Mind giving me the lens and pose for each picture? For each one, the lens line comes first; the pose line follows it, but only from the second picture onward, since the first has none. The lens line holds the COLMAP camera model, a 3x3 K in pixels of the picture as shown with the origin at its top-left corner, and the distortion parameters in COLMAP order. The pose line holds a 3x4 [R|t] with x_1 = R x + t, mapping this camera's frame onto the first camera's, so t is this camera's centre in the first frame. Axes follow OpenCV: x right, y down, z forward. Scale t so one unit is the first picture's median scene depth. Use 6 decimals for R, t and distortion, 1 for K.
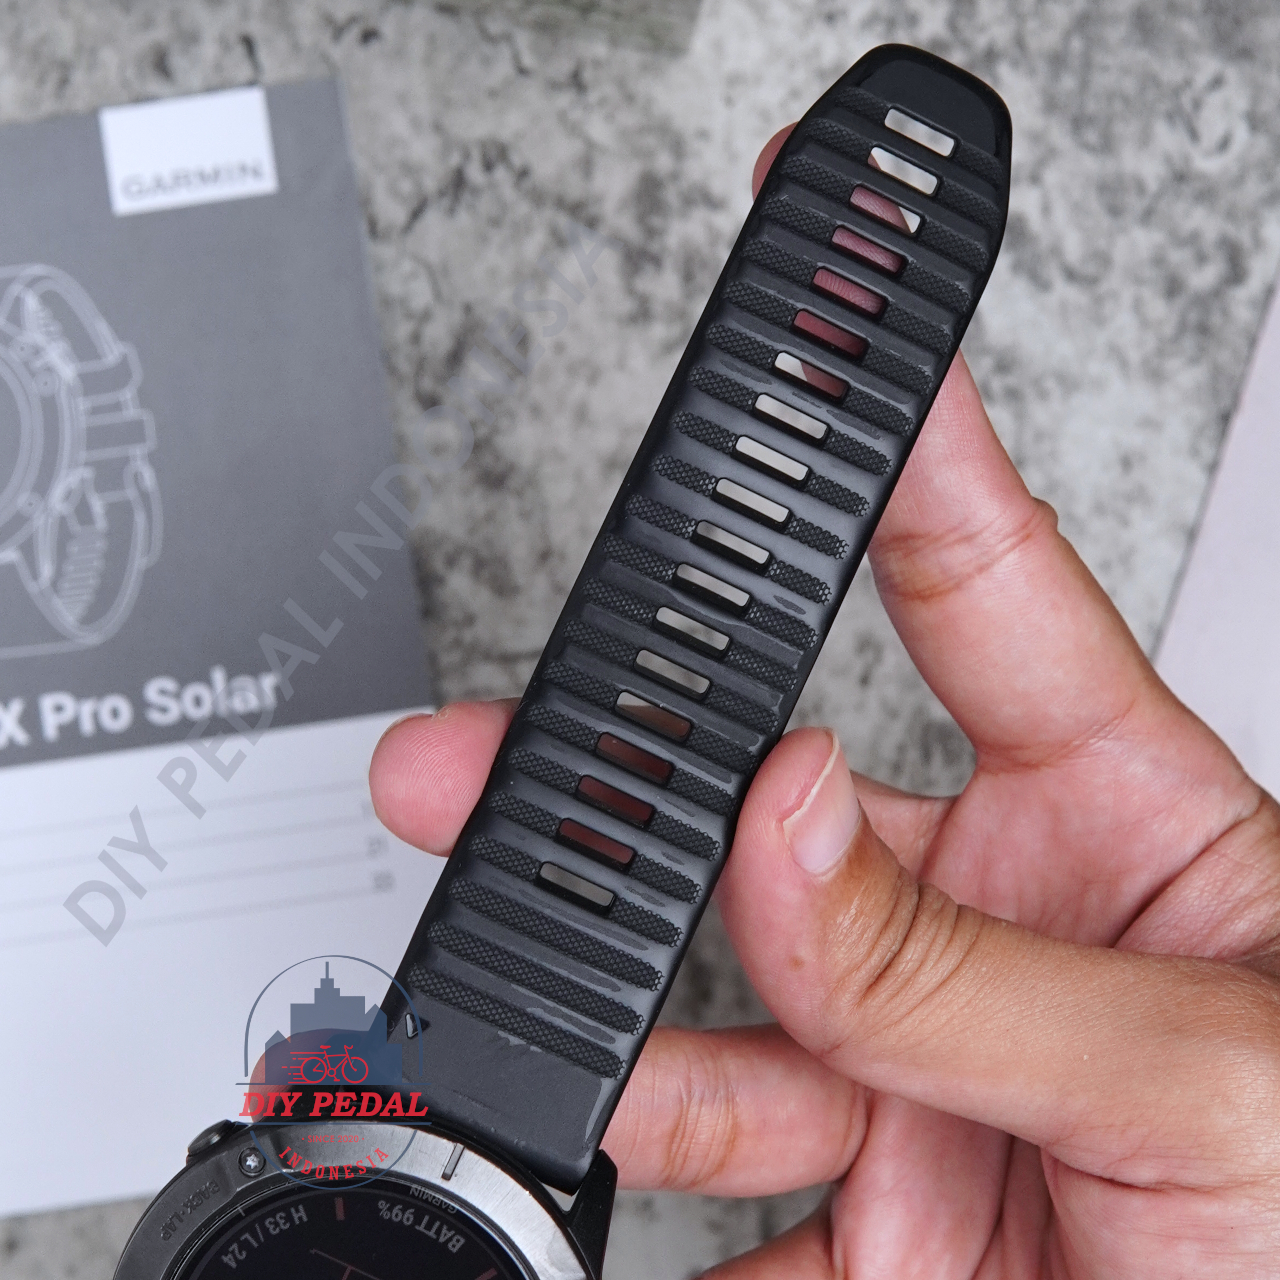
lens RADIAL K [[9406.8, 0, 640.0], [0, 9406.8, 640.0], [0, 0, 1]] dist [-0.352241, 6.379117]
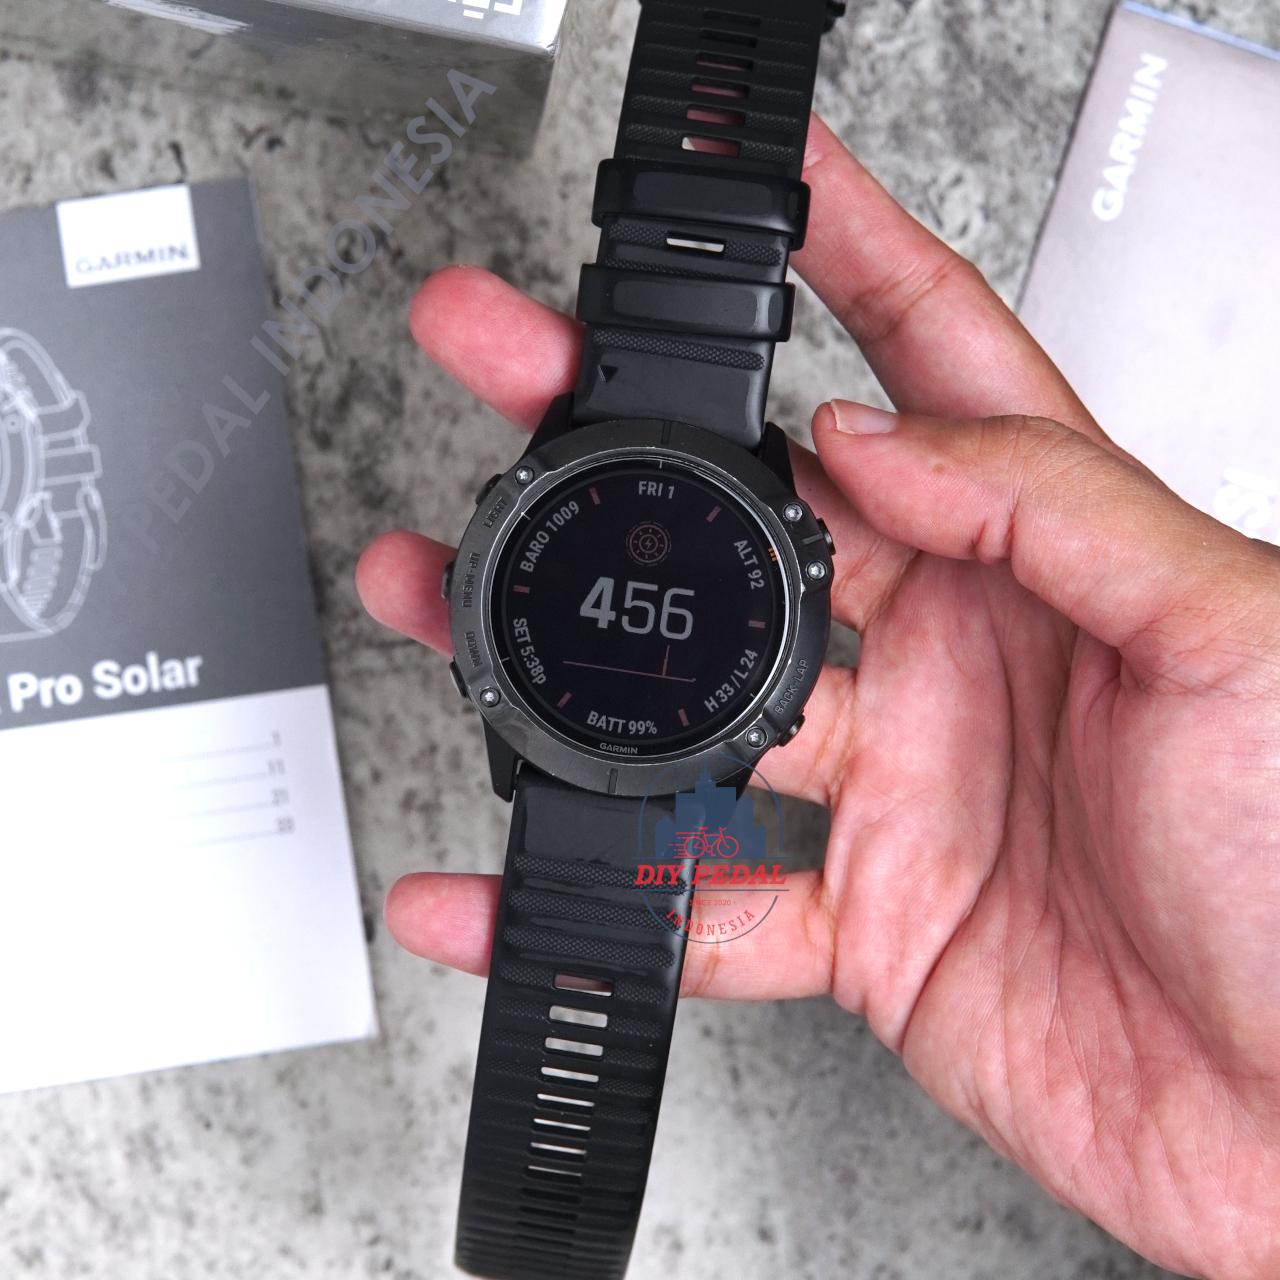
lens RADIAL K [[9406.8, 0, 640.0], [0, 9406.8, 640.0], [0, 0, 1]] dist [-0.352241, 6.379117]
pose [[0.999901, -0.000162, 0.014037, 0.002064], [0.000204, 0.999996, -0.002970, 0.004974], [-0.014036, 0.002973, 0.999897, -0.240427]]
